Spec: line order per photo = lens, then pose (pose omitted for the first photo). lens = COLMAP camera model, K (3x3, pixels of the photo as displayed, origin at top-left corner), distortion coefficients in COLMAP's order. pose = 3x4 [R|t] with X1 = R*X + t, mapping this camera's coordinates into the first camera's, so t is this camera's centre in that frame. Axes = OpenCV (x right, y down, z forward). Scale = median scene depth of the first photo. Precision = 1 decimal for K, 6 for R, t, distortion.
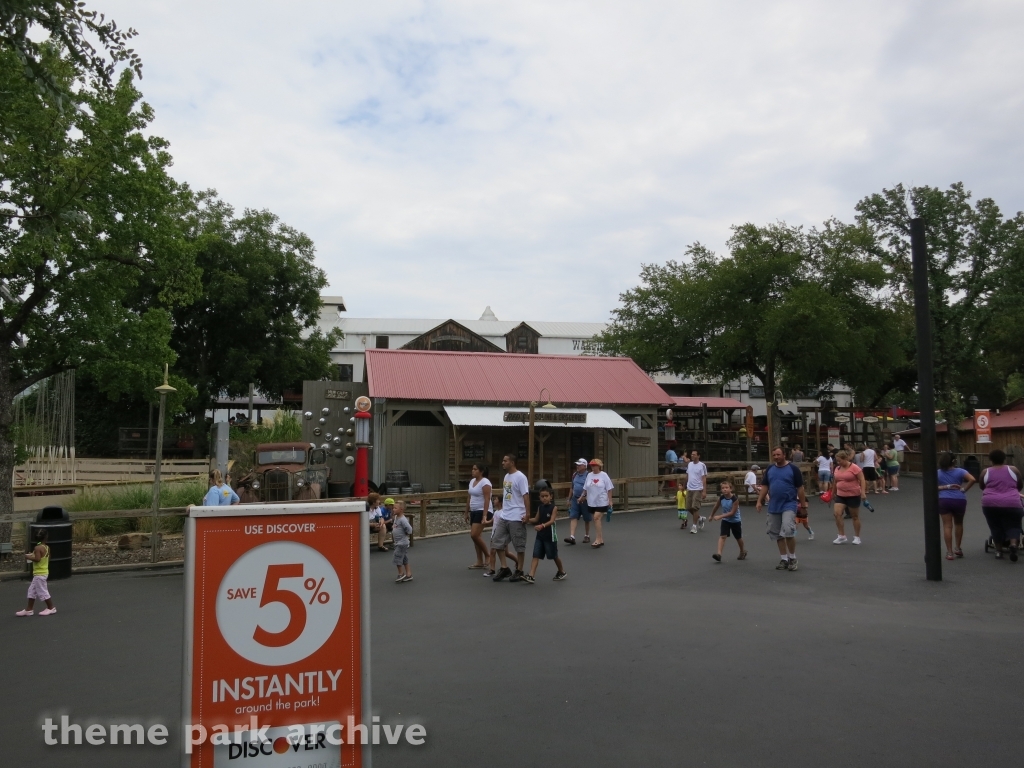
lens RADIAL K [[747.7, 0, 512.9], [0, 747.7, 381.8], [0, 0, 1]] dist [-0.050710, 0.018740]
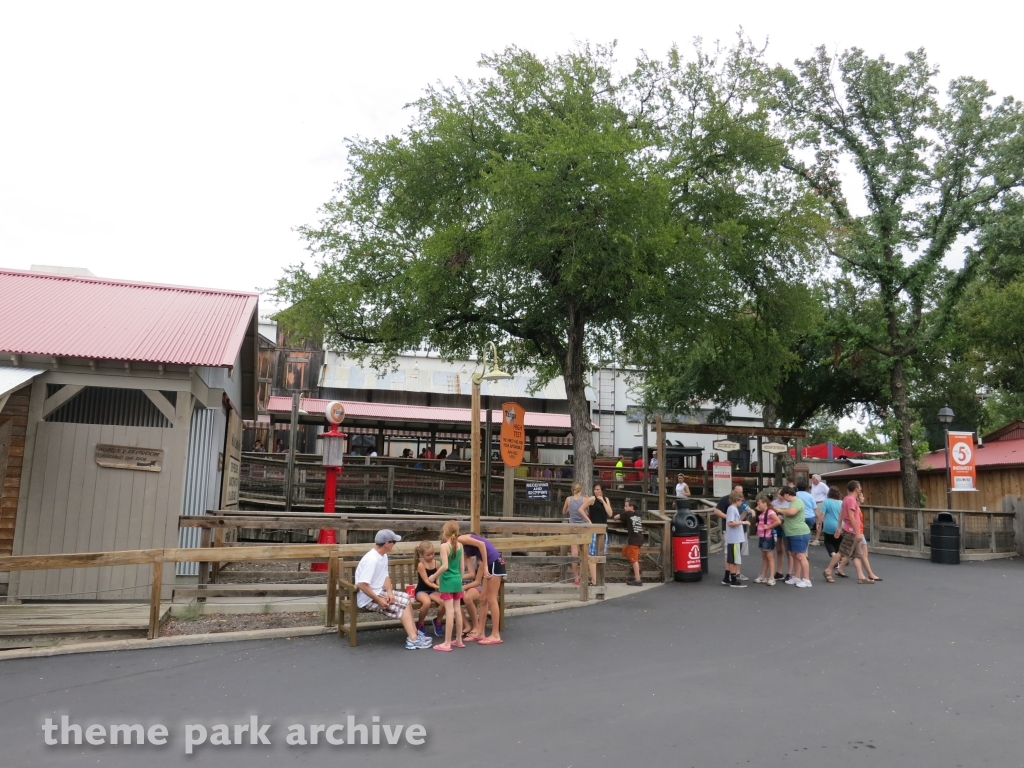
lens RADIAL K [[747.7, 0, 509.8], [0, 747.7, 381.3], [0, 0, 1]] dist [-0.050710, 0.018740]
pose [[0.998040, 0.033788, 0.052666, 0.251835], [-0.030782, 0.997906, -0.056879, 0.040400], [-0.054477, 0.055147, 0.996991, 0.436916]]
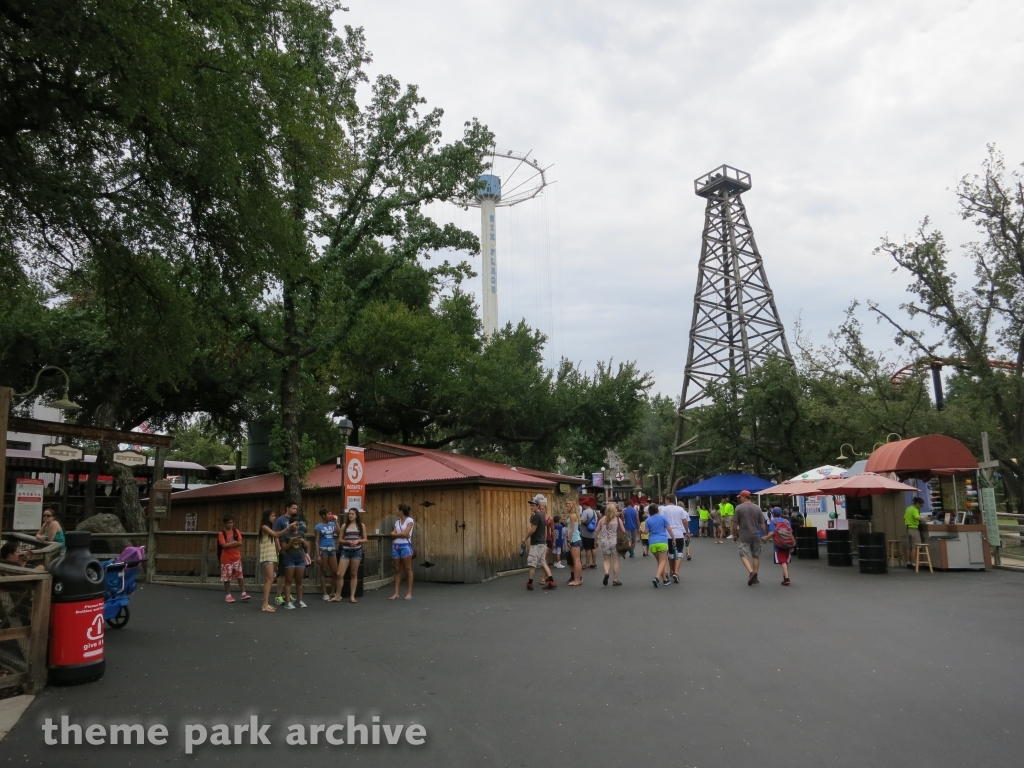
lens RADIAL K [[747.7, 0, 516.5], [0, 747.7, 377.0], [0, 0, 1]] dist [-0.050710, 0.018740]
pose [[0.521663, 0.152889, 0.839340, 0.245261], [-0.053247, 0.987728, -0.146824, 0.058333], [-0.851488, 0.031900, 0.523403, 0.613870]]
